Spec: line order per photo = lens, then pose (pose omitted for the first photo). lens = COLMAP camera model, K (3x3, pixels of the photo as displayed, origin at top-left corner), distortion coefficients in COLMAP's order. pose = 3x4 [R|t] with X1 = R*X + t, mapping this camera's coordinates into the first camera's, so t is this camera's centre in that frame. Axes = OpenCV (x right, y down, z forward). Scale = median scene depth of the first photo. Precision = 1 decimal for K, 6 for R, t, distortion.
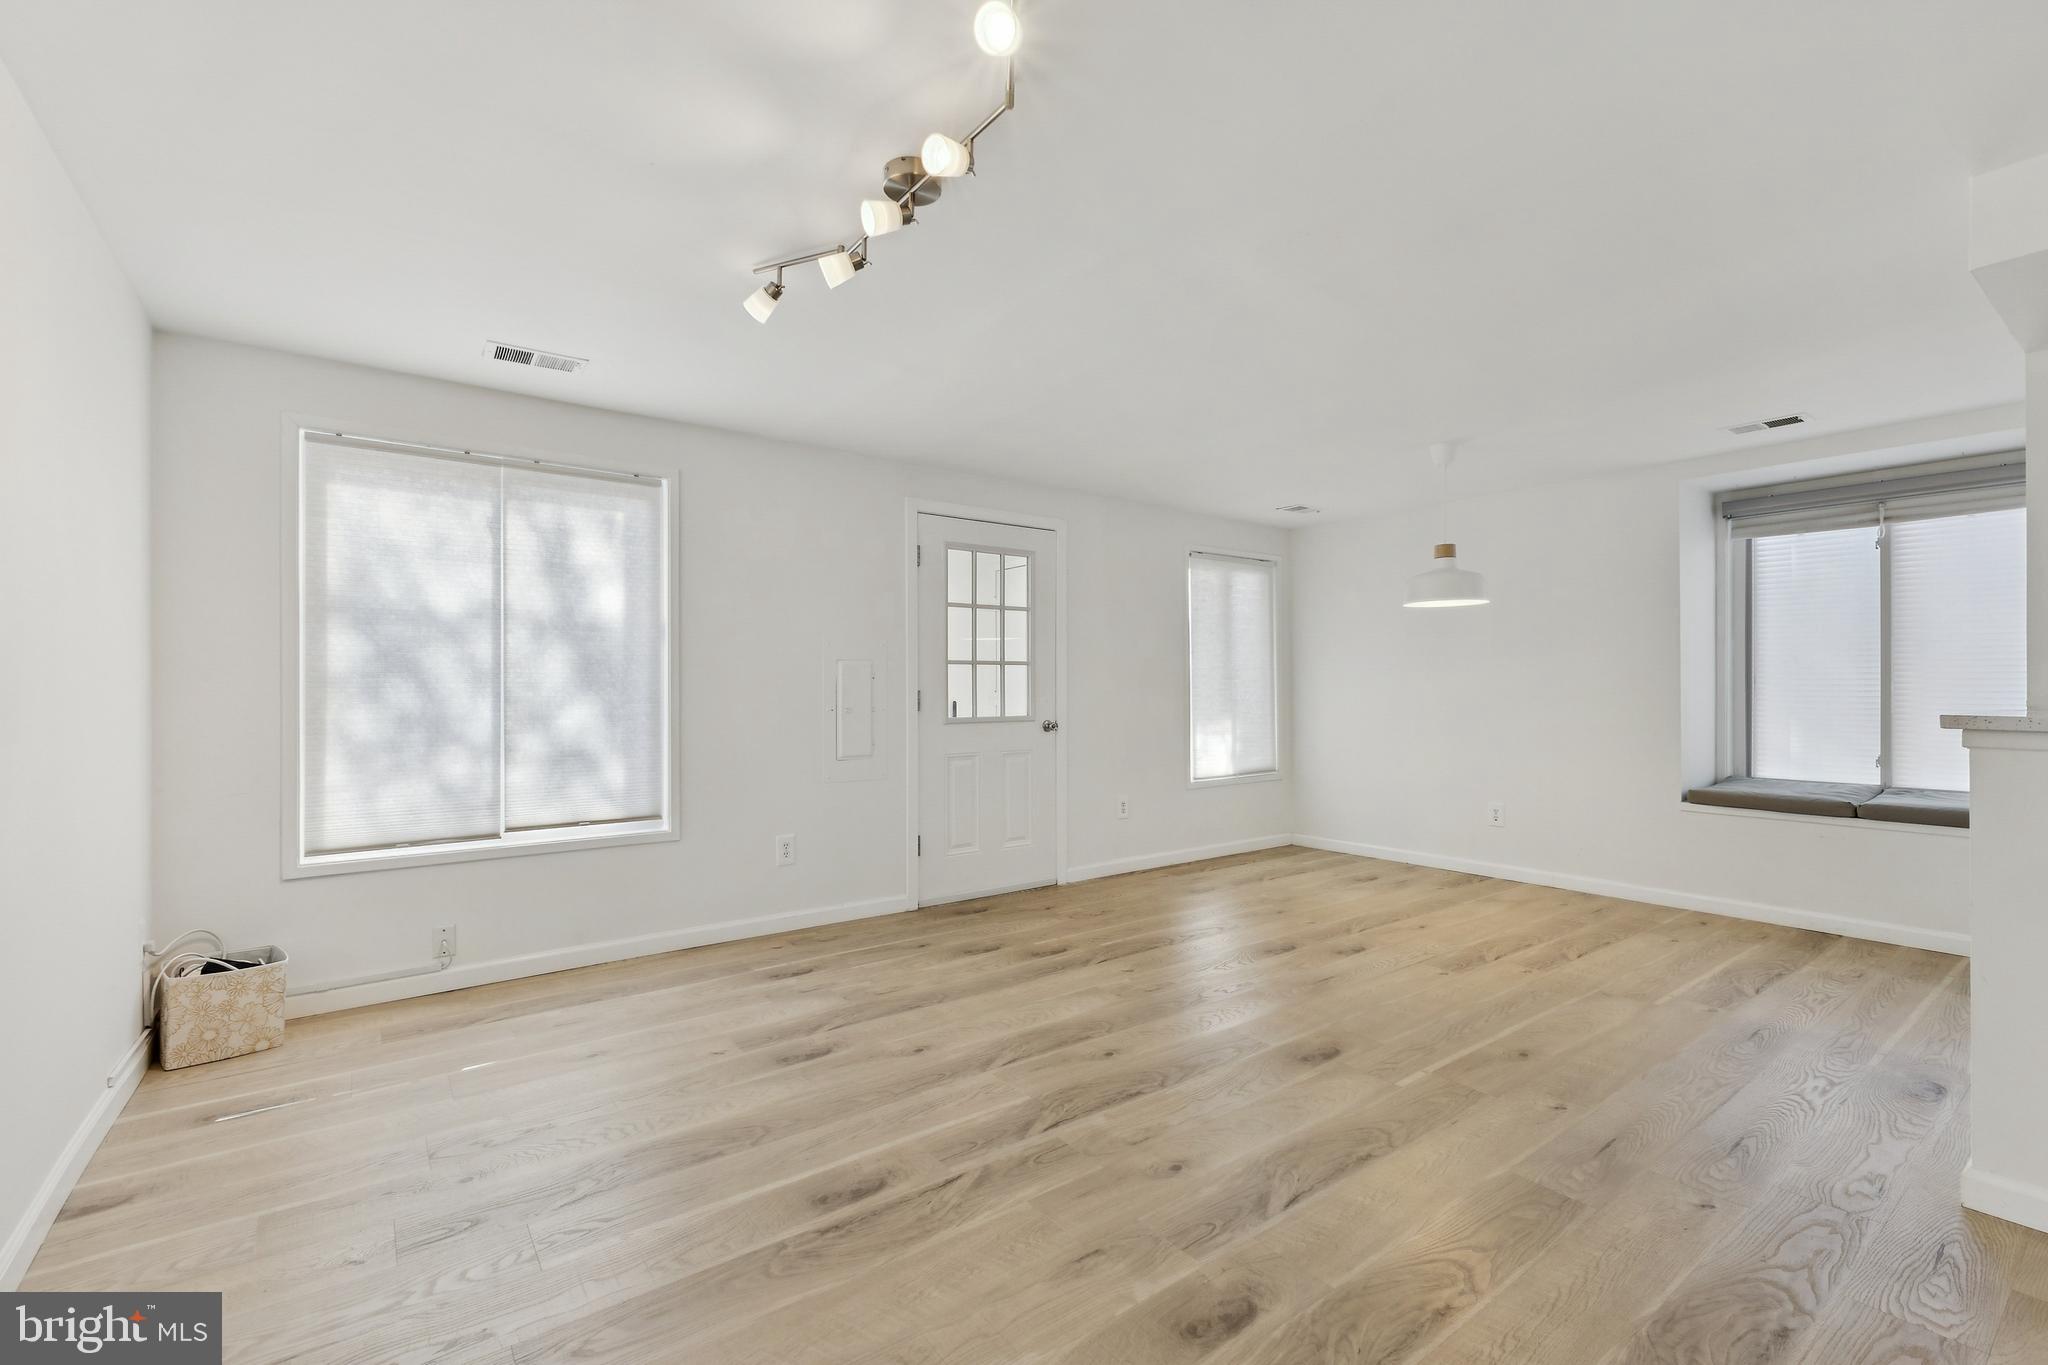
lens RADIAL K [[888.2, 0, 1045.1], [0, 888.2, 691.1], [0, 0, 1]] dist [0.022632, -0.006774]
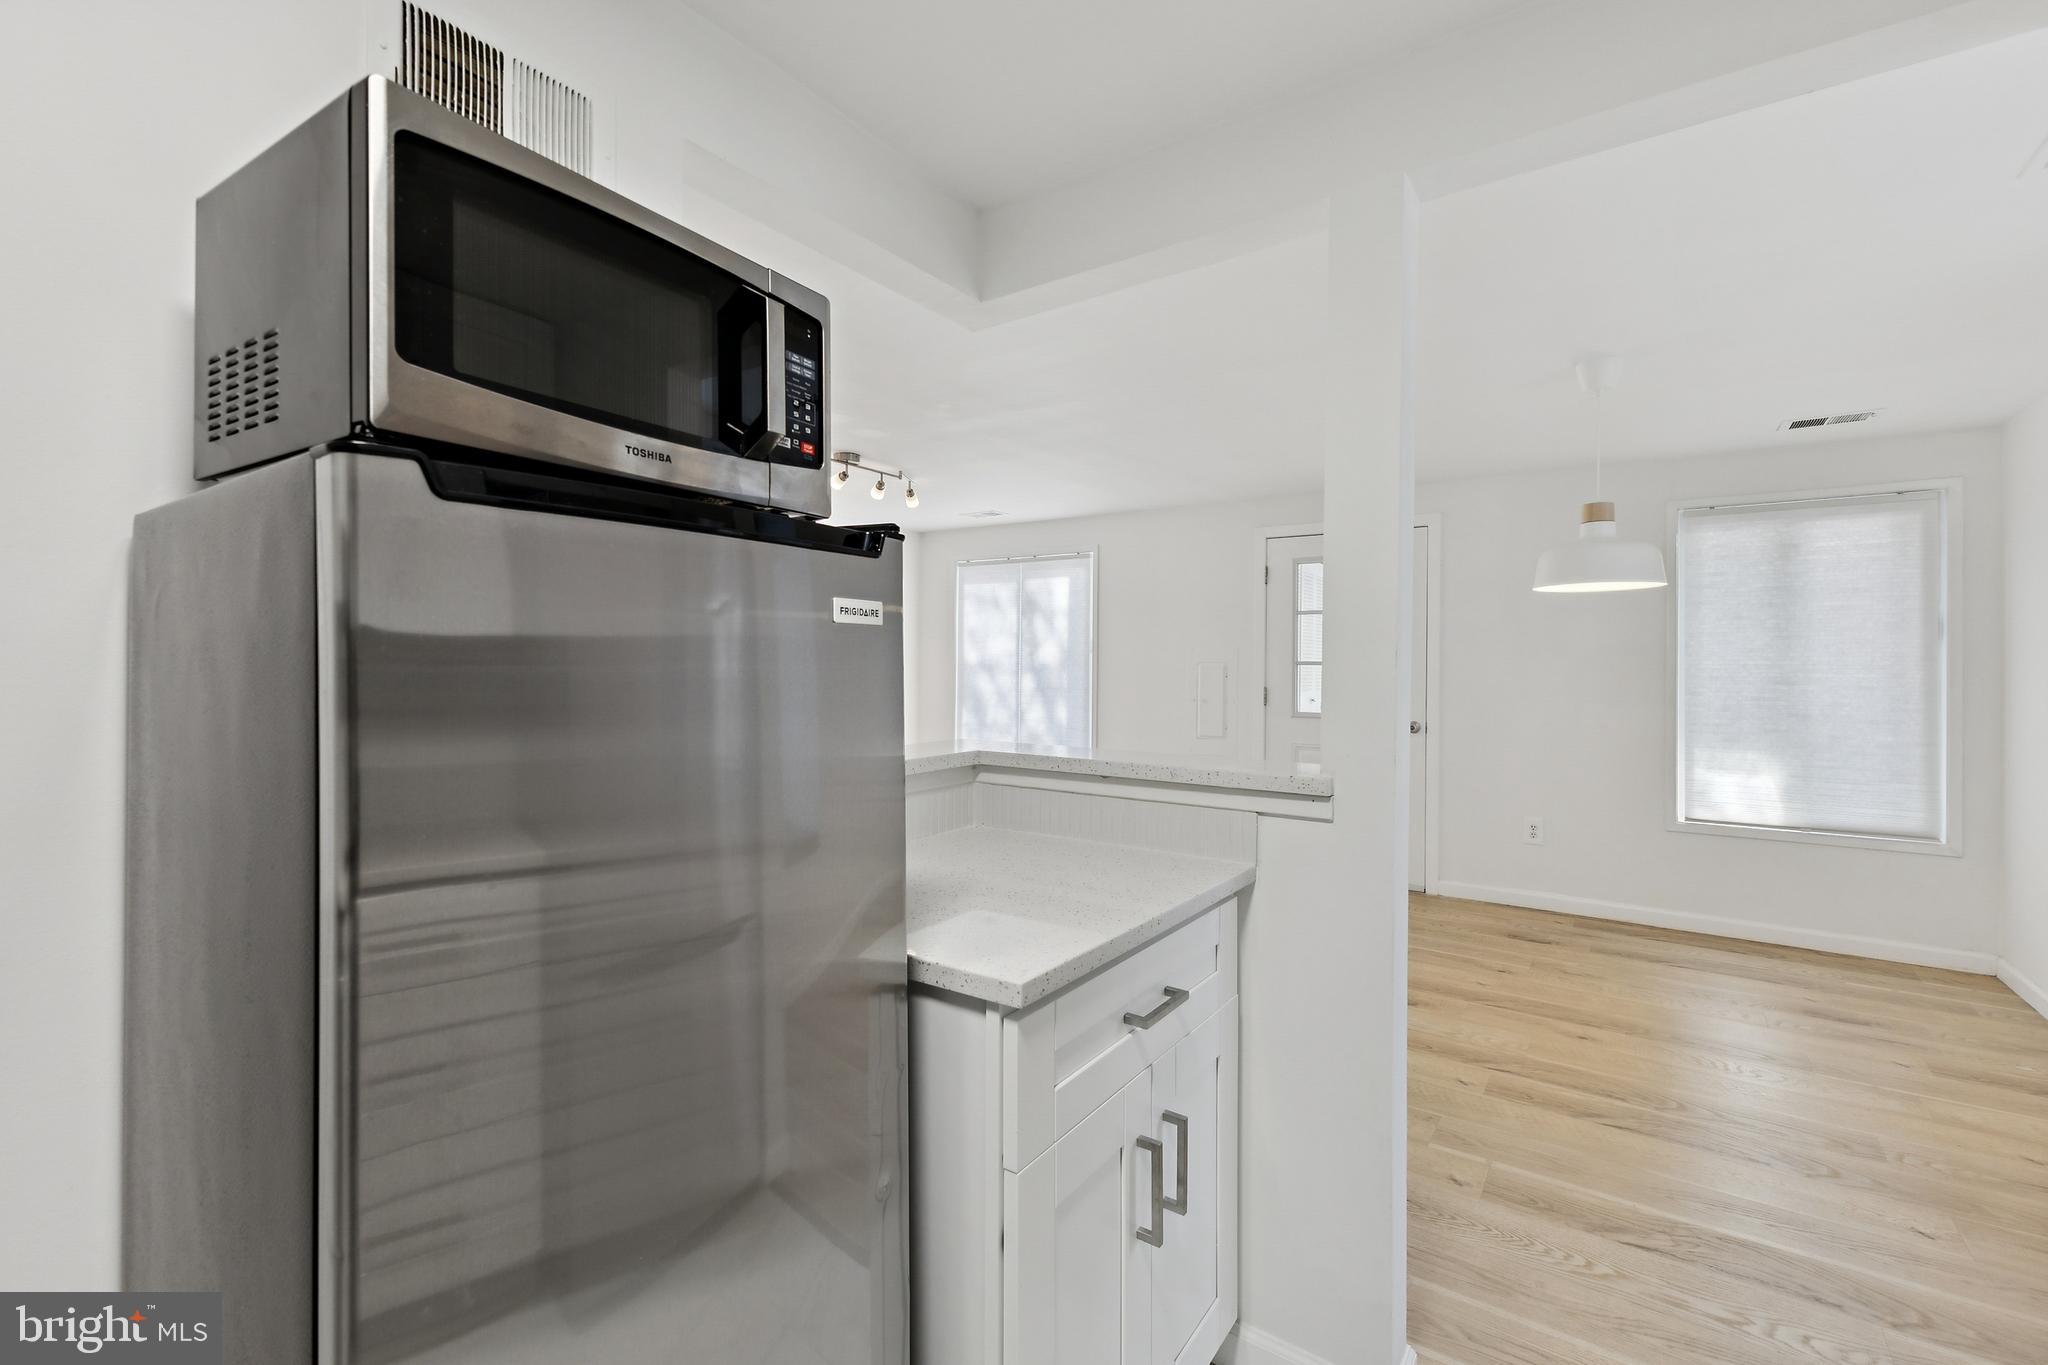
lens RADIAL K [[888.2, 0, 1019.1], [0, 888.2, 663.2], [0, 0, 1]] dist [0.022632, -0.006774]
pose [[0.297868, -0.003595, -0.954600, 1.143681], [-0.008890, 0.999939, -0.006540, -0.030806], [0.954566, 0.010434, 0.297818, 0.413840]]
